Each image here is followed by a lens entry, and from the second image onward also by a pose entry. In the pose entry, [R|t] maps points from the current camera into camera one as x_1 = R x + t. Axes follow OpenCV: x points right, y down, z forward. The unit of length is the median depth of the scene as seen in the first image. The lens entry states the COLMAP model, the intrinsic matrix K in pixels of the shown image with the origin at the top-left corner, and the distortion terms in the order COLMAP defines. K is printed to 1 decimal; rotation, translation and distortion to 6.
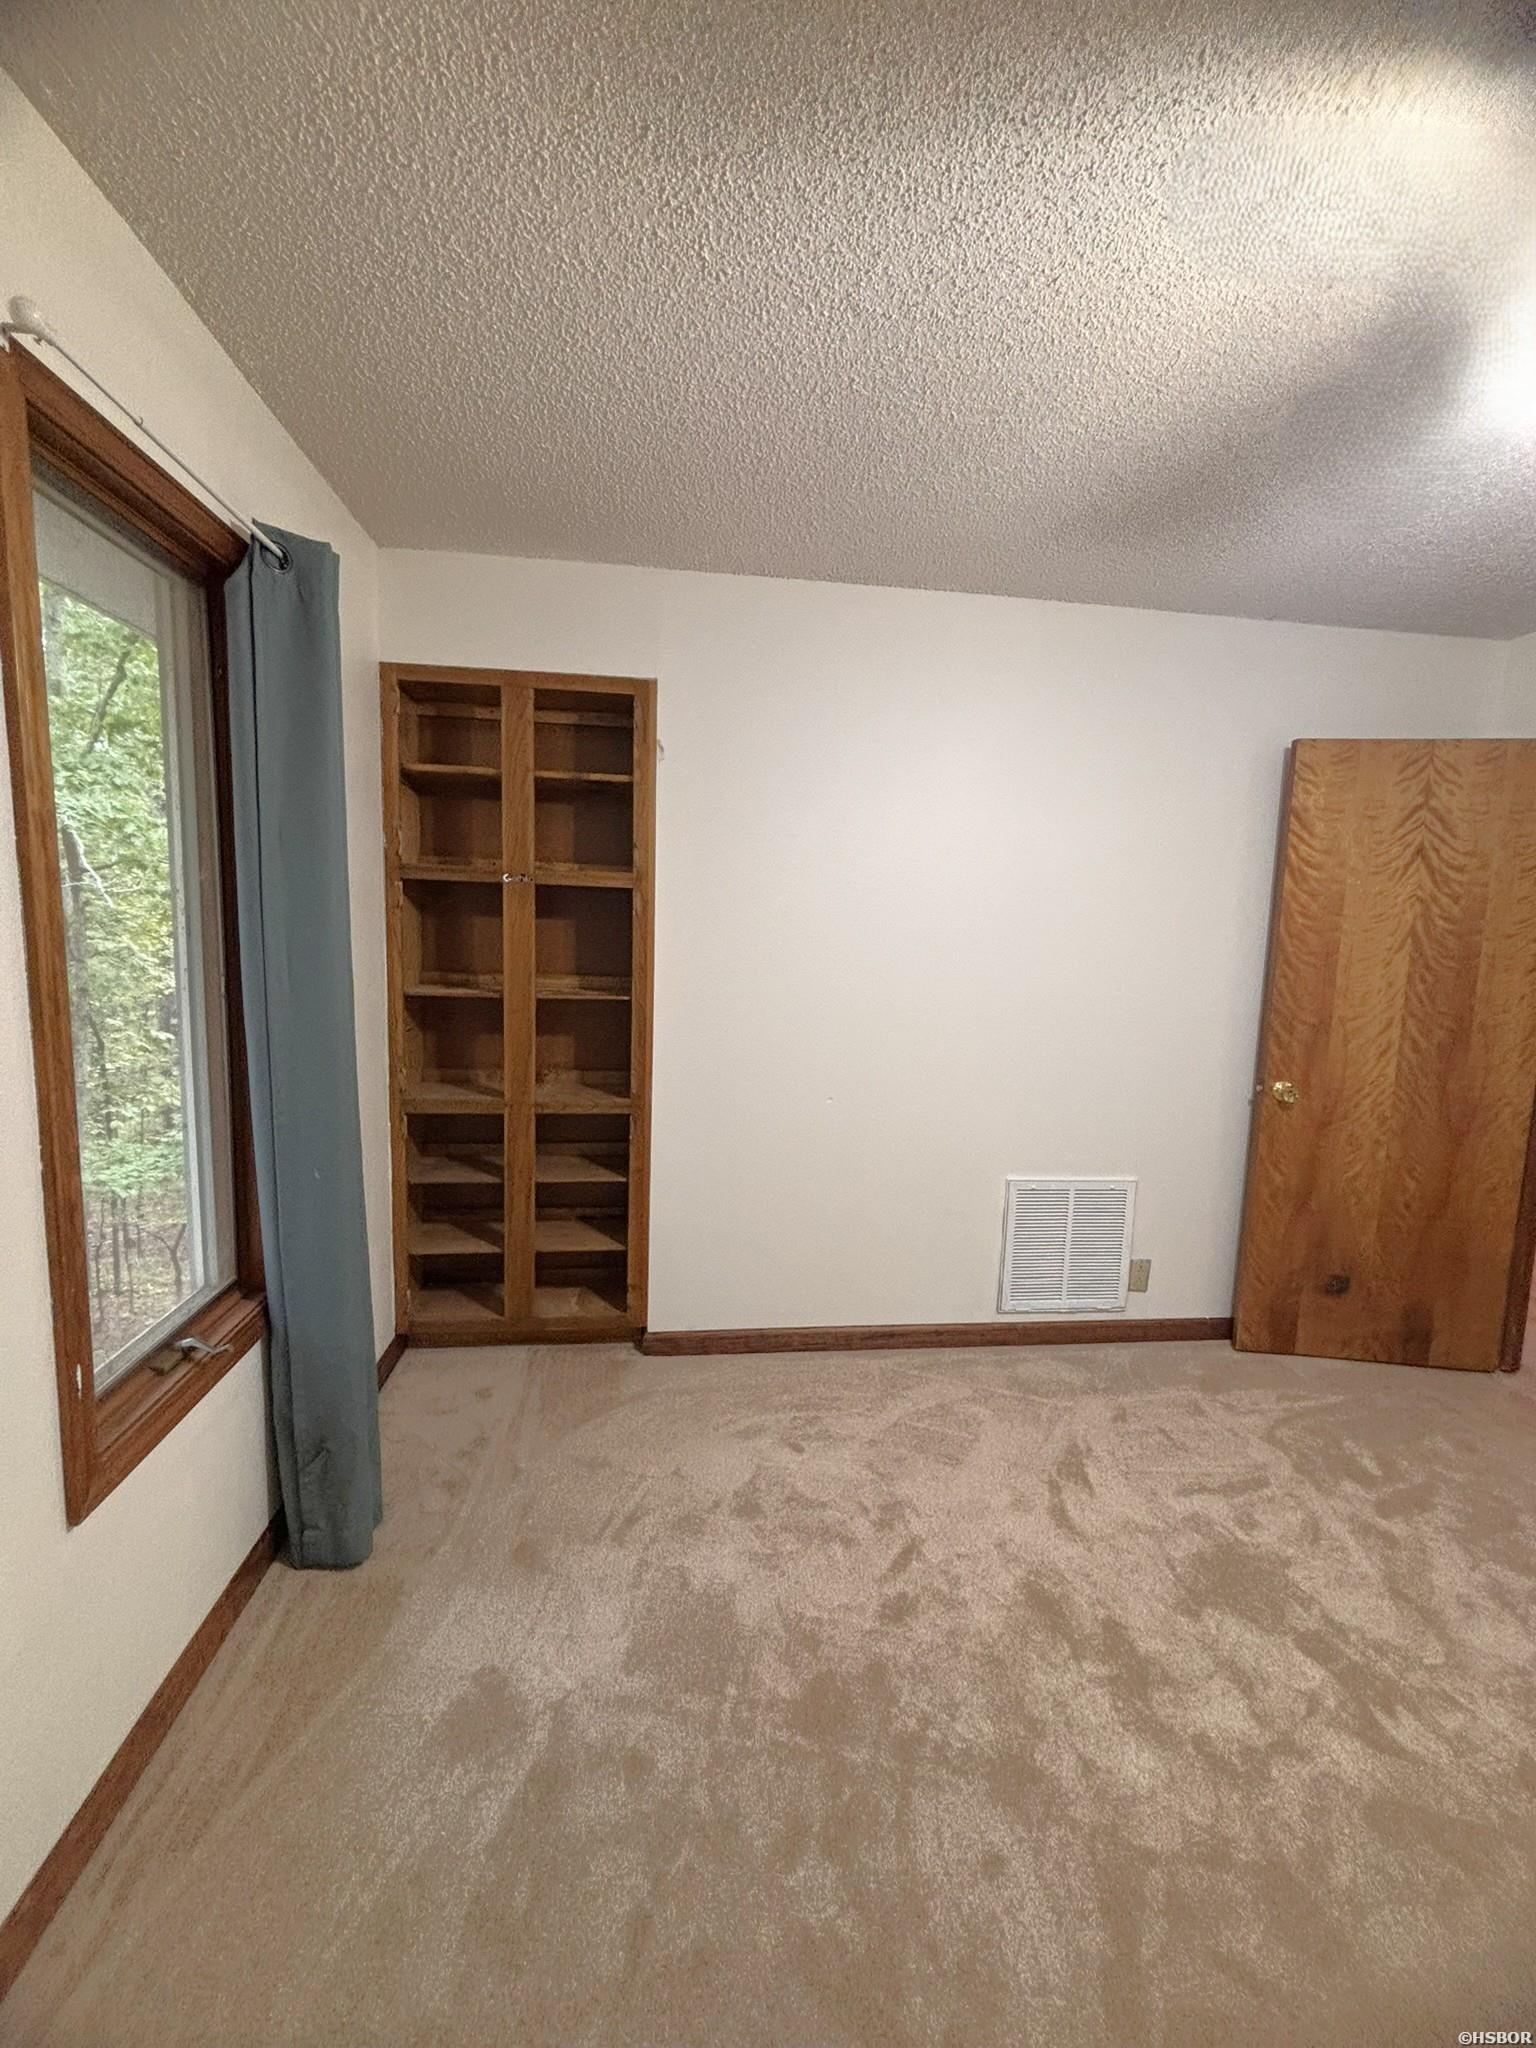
lens RADIAL K [[822.4, 0, 768.3], [0, 822.4, 1028.3], [0, 0, 1]] dist [0.001378, 0.000056]
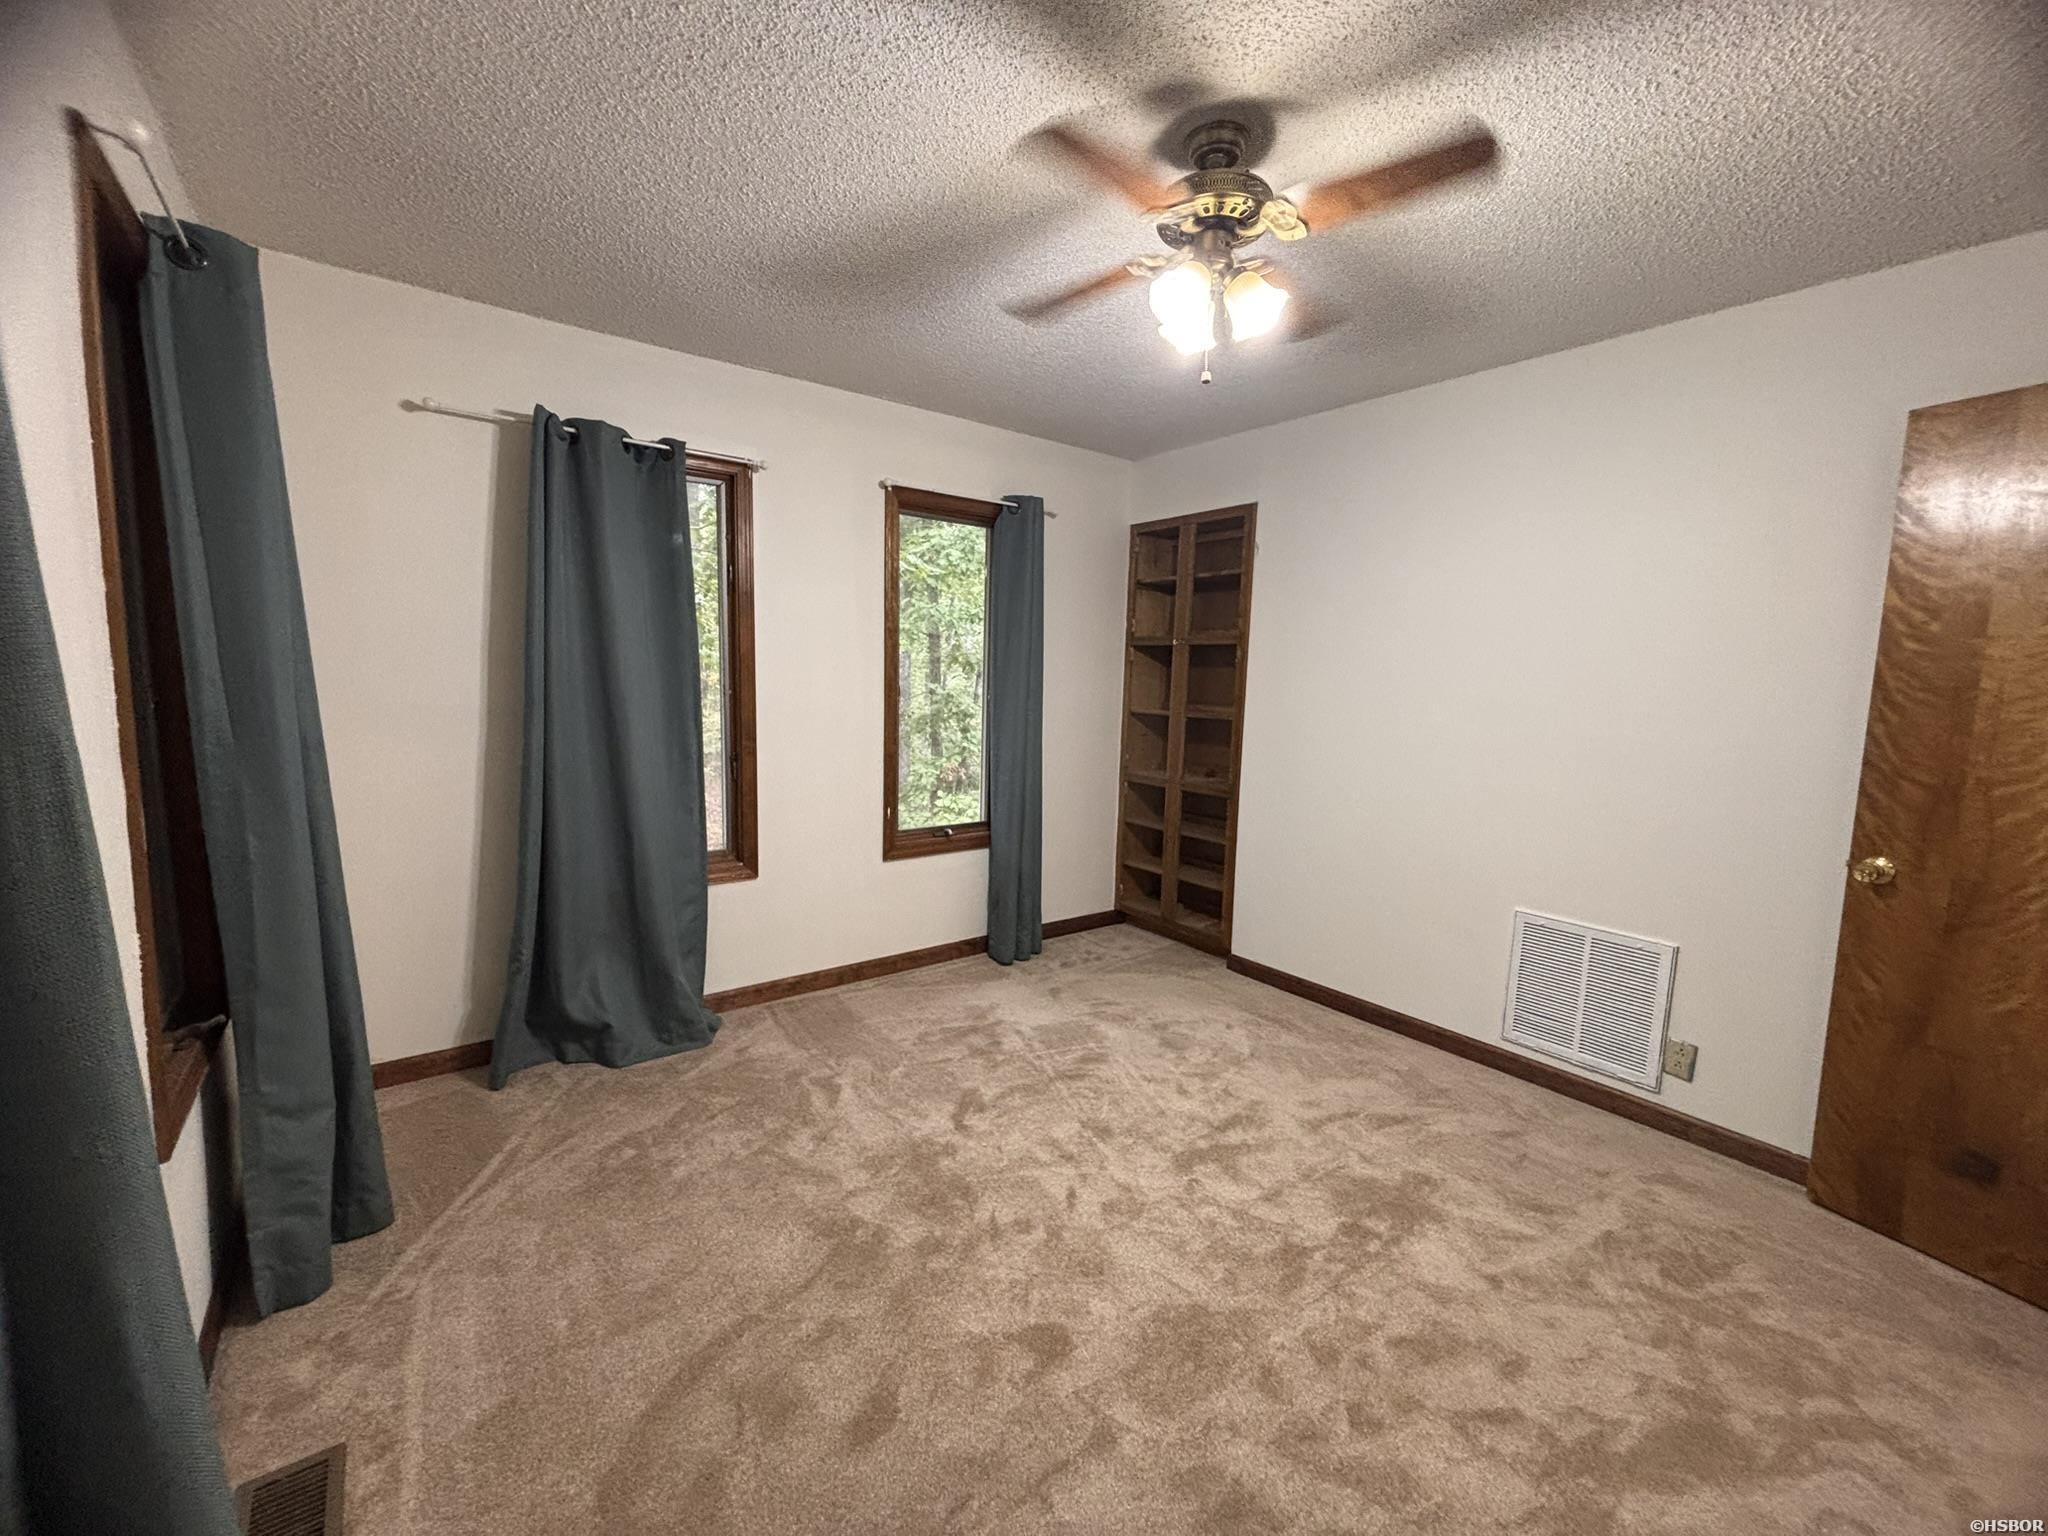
lens RADIAL K [[832.4, 0, 1024.0], [0, 832.4, 768.0], [0, 0, 1]] dist [-0.000219, -0.000541]
pose [[0.506000, 0.081302, -0.858693, 0.906549], [-0.101377, 0.994253, 0.034398, 0.036234], [0.856555, 0.069647, 0.511335, -0.075478]]
